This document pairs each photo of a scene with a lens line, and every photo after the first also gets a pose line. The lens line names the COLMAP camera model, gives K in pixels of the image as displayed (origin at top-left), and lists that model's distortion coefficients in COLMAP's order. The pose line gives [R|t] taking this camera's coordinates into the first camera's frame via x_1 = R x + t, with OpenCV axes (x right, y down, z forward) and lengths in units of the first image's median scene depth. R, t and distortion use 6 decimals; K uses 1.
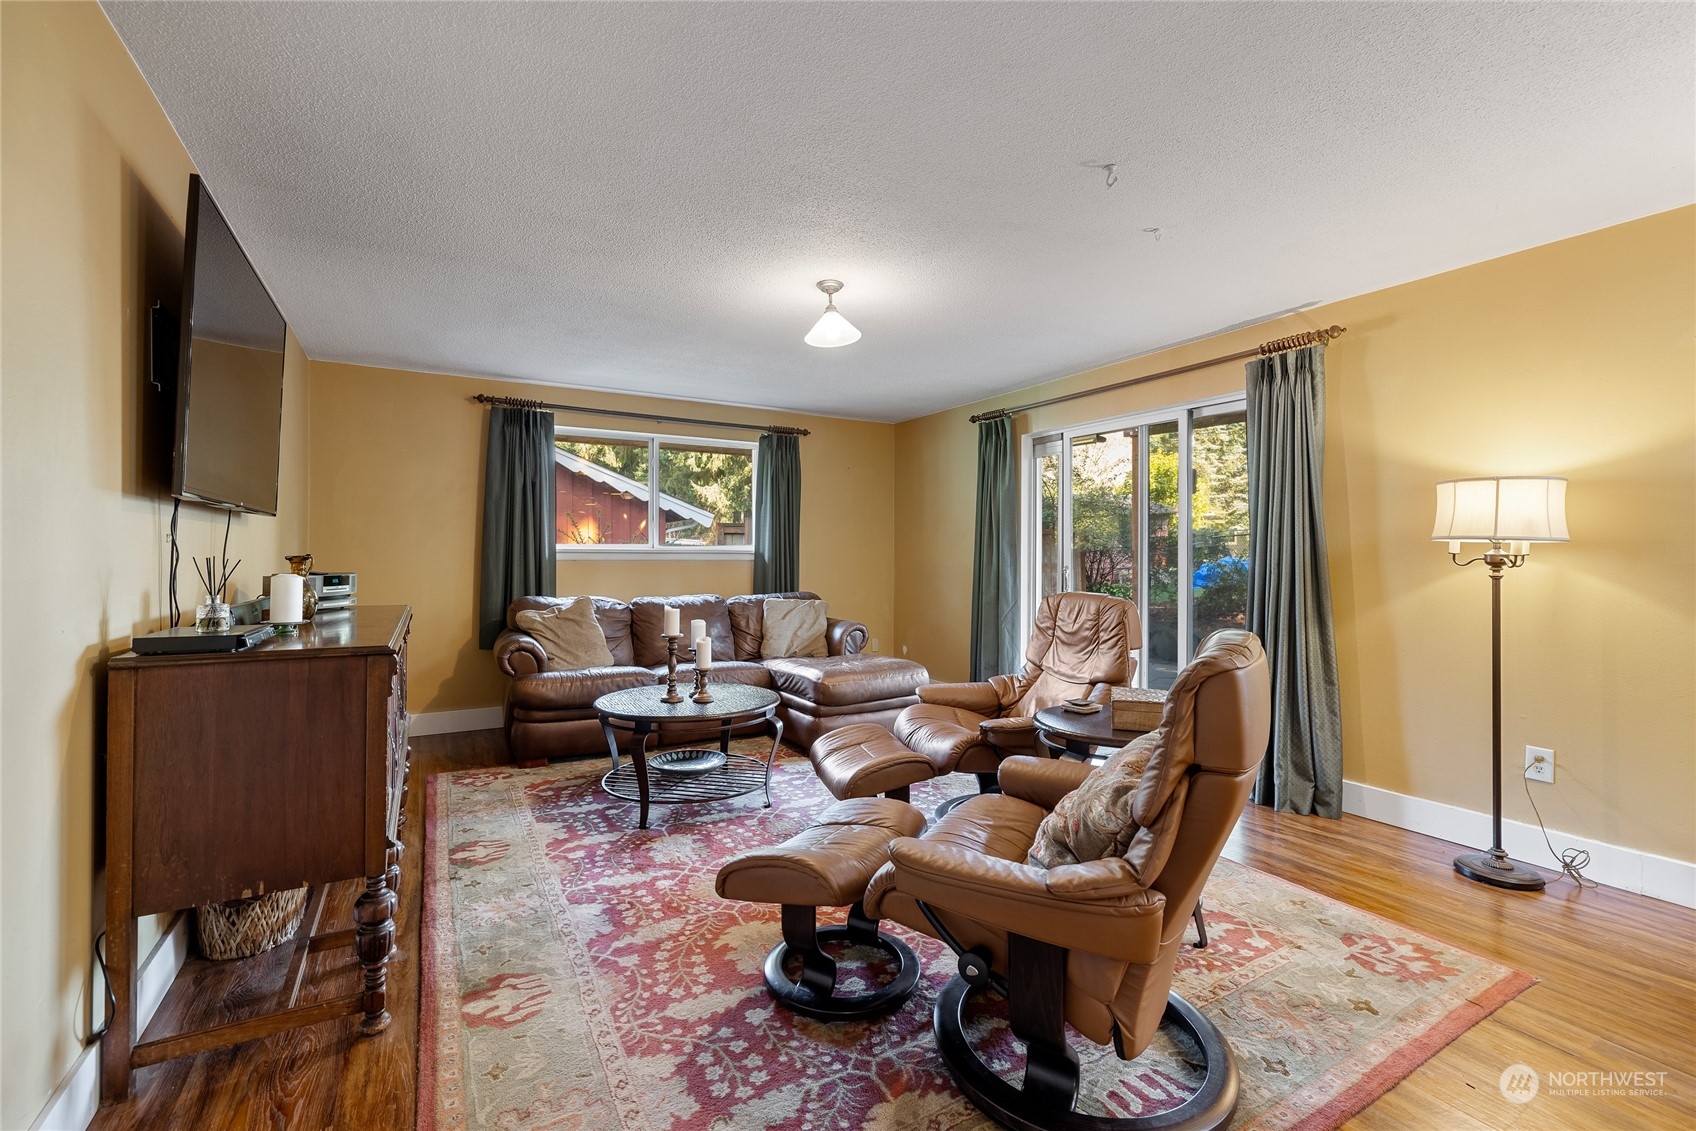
lens RADIAL K [[717.2, 0, 824.2], [0, 717.2, 558.3], [0, 0, 1]] dist [0.001630, 0.000428]
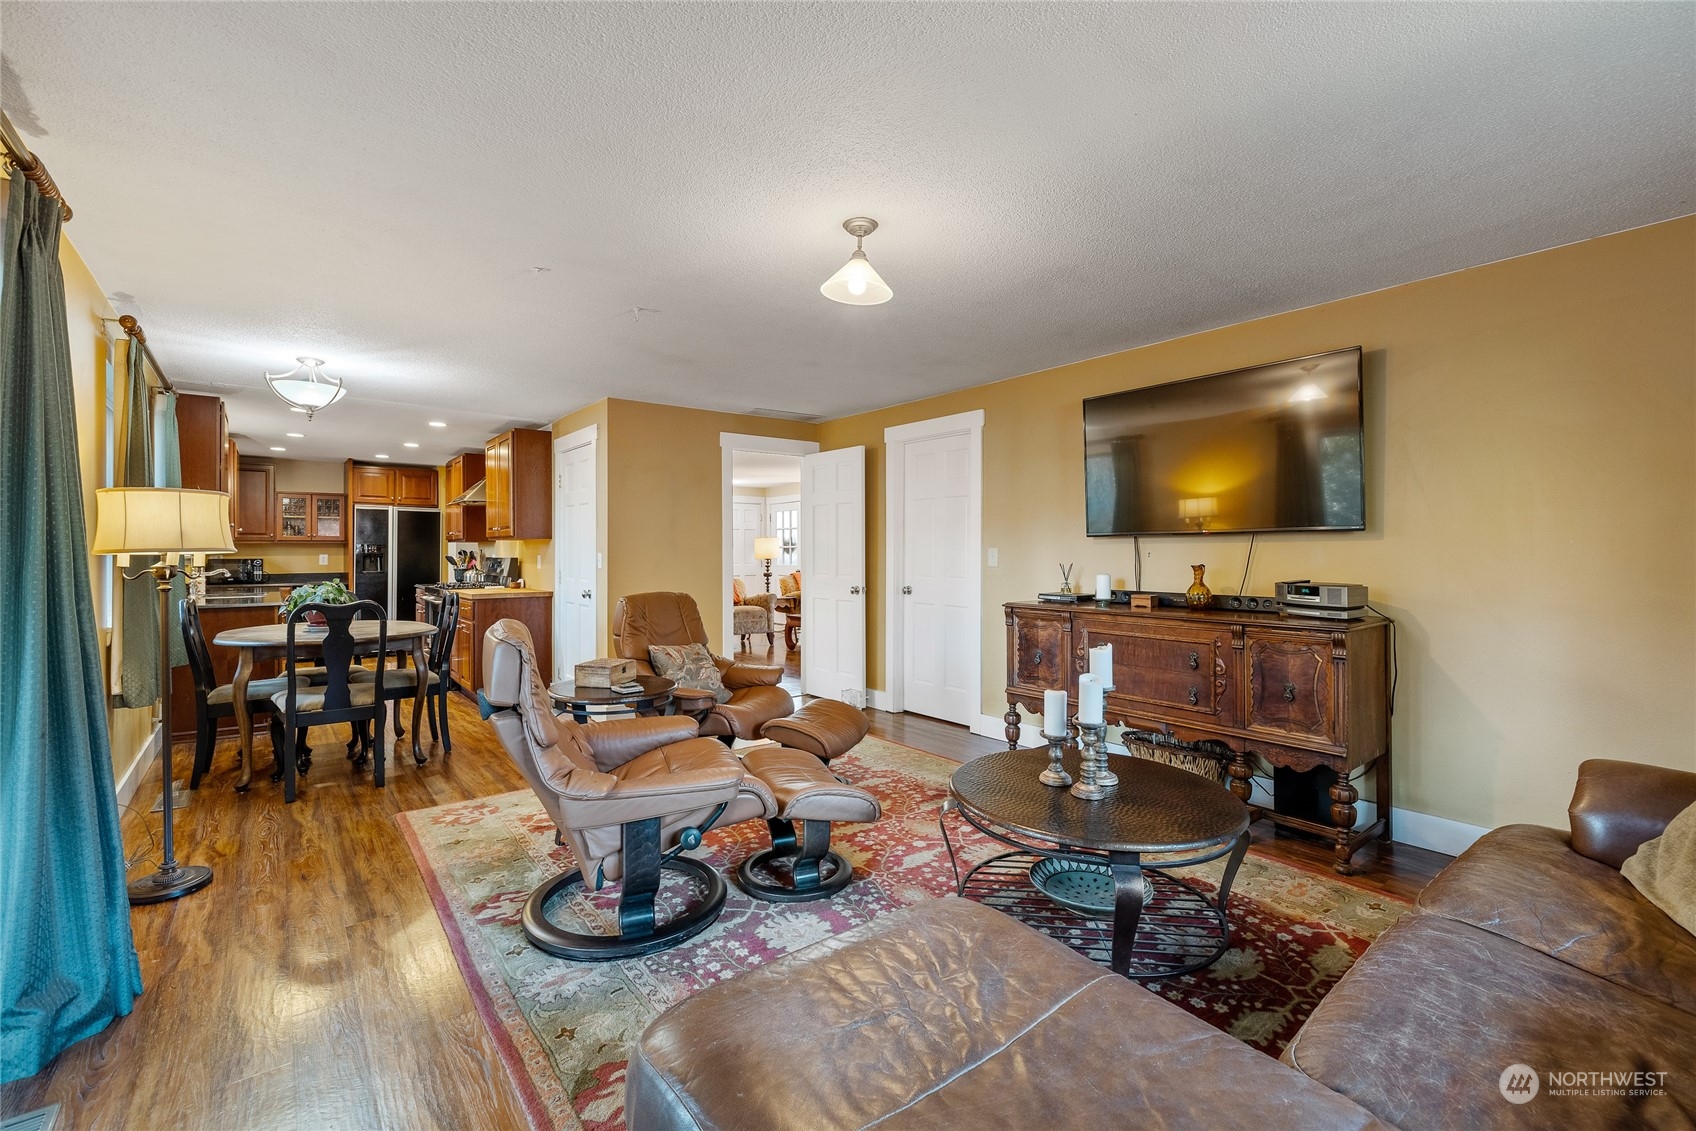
lens RADIAL K [[717.2, 0, 824.2], [0, 717.2, 558.3], [0, 0, 1]] dist [0.001630, 0.000428]
pose [[-0.989517, -0.002260, -0.144397, 0.211425], [-0.003709, 0.999945, 0.009767, -0.026645], [0.144367, 0.010200, -0.989472, 2.332954]]
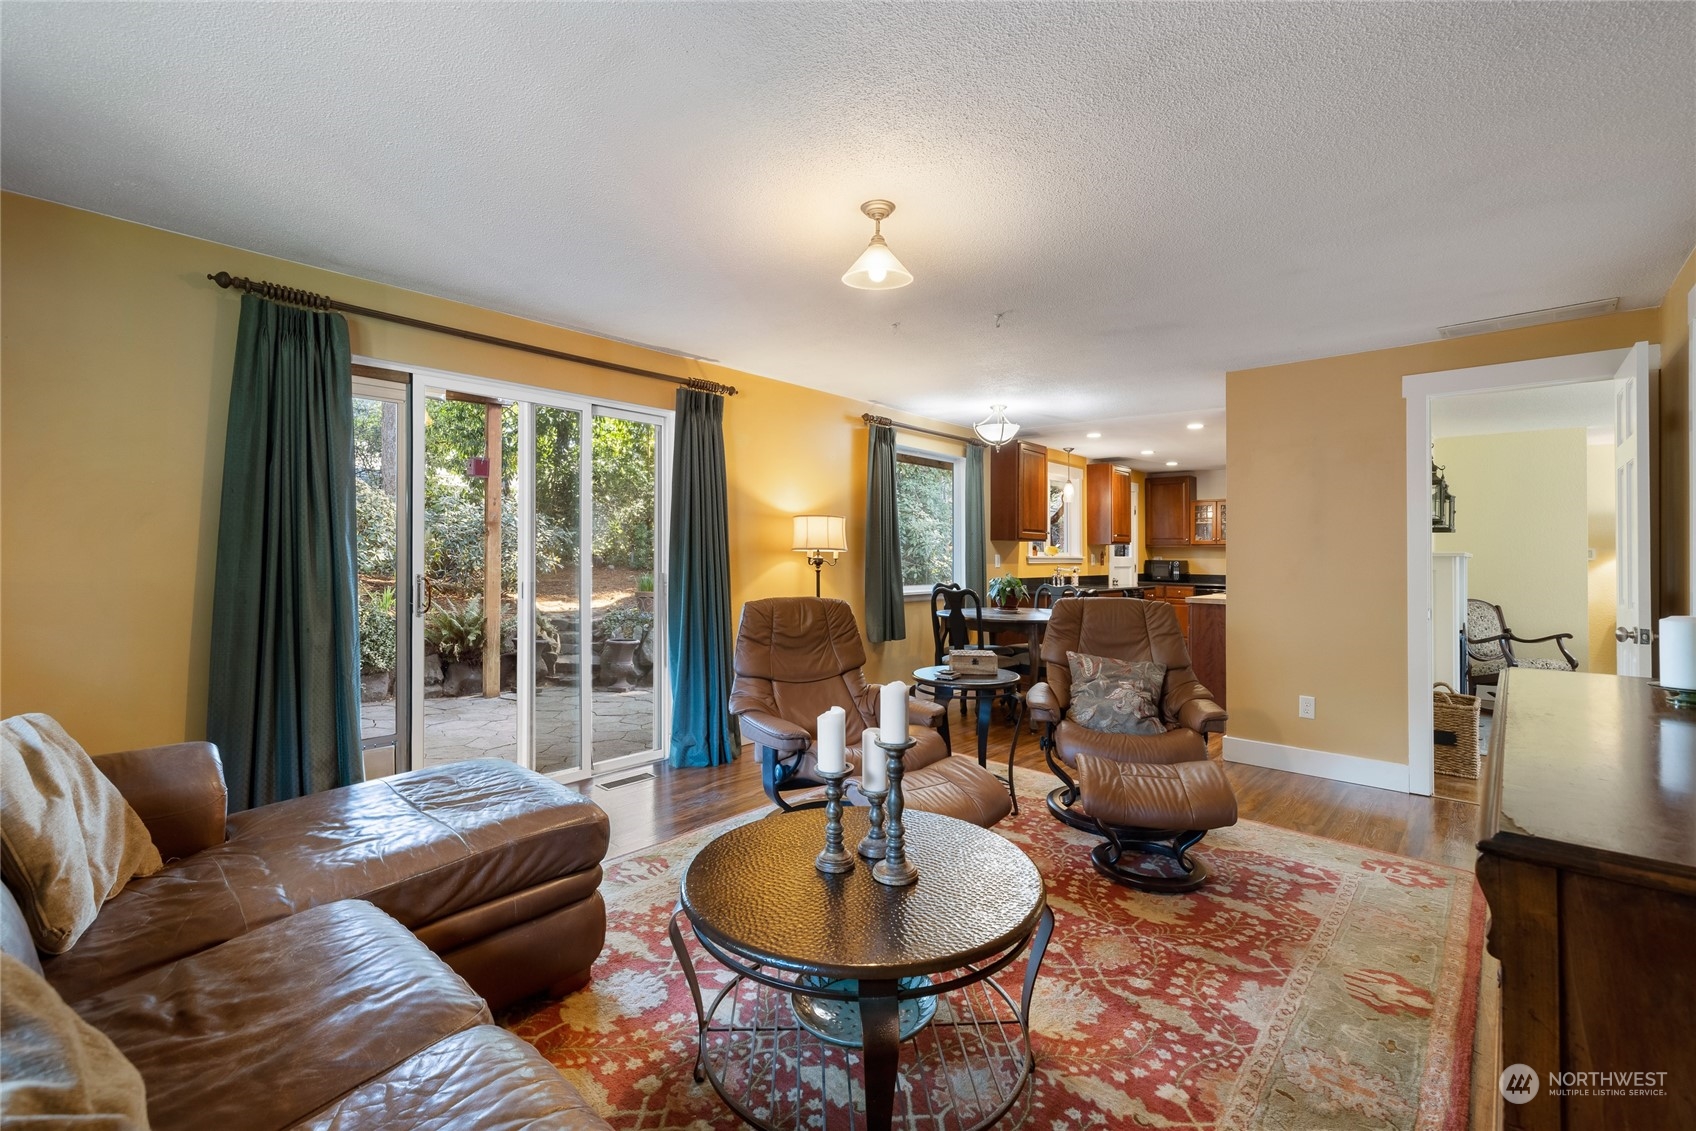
lens RADIAL K [[778.5, 0, 844.7], [0, 778.5, 576.1], [0, 0, 1]] dist [-0.012182, 0.000310]
pose [[-0.350575, -0.040800, 0.935646, -0.968300], [-0.013372, 0.999167, 0.038559, -0.038628], [-0.936439, 0.001006, -0.350828, 1.727766]]
